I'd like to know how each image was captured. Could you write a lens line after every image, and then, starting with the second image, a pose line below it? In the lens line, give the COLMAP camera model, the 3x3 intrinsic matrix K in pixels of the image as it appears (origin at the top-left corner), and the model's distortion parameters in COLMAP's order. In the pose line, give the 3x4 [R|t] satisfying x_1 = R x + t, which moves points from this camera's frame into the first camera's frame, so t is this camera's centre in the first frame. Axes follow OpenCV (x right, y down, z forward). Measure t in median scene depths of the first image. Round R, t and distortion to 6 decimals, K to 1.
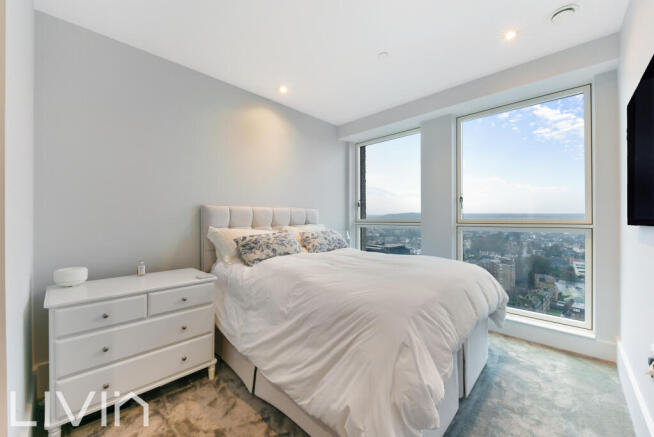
lens RADIAL K [[259.4, 0, 329.1], [0, 259.4, 217.6], [0, 0, 1]] dist [-0.006910, 0.000449]
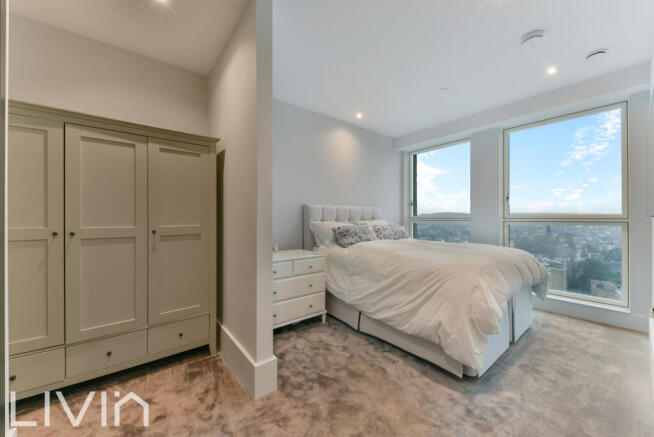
lens RADIAL K [[249.5, 0, 329.1], [0, 249.5, 217.4], [0, 0, 1]] dist [0.000817, -0.001787]
pose [[0.990657, 0.001061, -0.136370, -0.228086], [-0.000979, 0.999999, 0.000667, 0.024755], [0.136370, -0.000527, 0.990658, -0.384017]]
